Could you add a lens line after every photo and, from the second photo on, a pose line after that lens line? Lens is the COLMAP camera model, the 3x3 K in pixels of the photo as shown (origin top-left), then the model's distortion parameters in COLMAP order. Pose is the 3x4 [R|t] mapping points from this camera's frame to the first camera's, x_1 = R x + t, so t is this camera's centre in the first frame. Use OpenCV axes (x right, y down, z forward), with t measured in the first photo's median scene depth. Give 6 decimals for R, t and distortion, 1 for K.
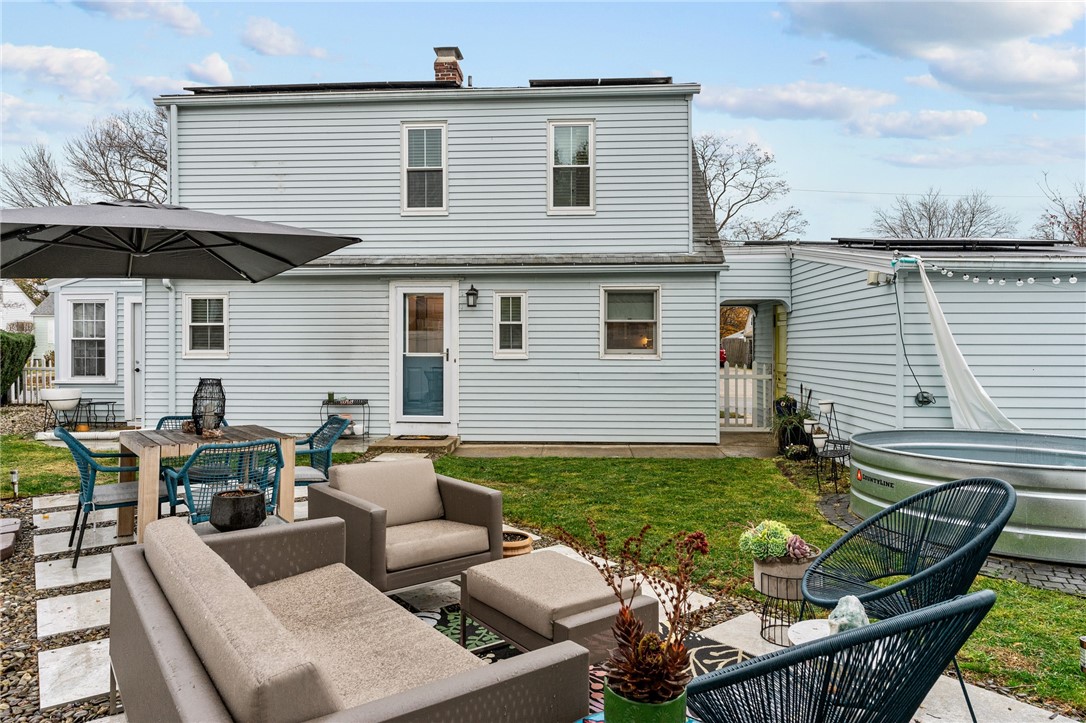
lens RADIAL K [[660.3, 0, 543.0], [0, 660.3, 361.5], [0, 0, 1]] dist [0.003813, 0.000301]
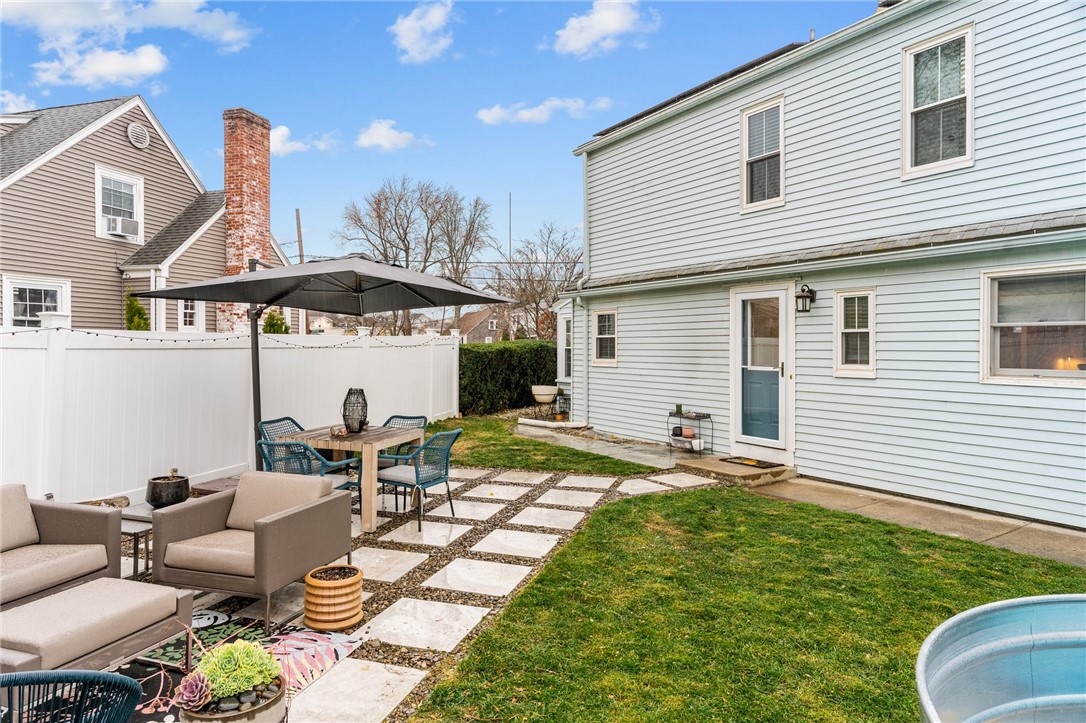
lens RADIAL K [[660.3, 0, 543.0], [0, 660.3, 361.5], [0, 0, 1]] dist [0.003813, 0.000301]
pose [[0.575644, 0.019442, -0.817469, 0.372729], [-0.019030, 0.999765, 0.010377, -0.023499], [0.817479, 0.009582, 0.575879, 0.259071]]
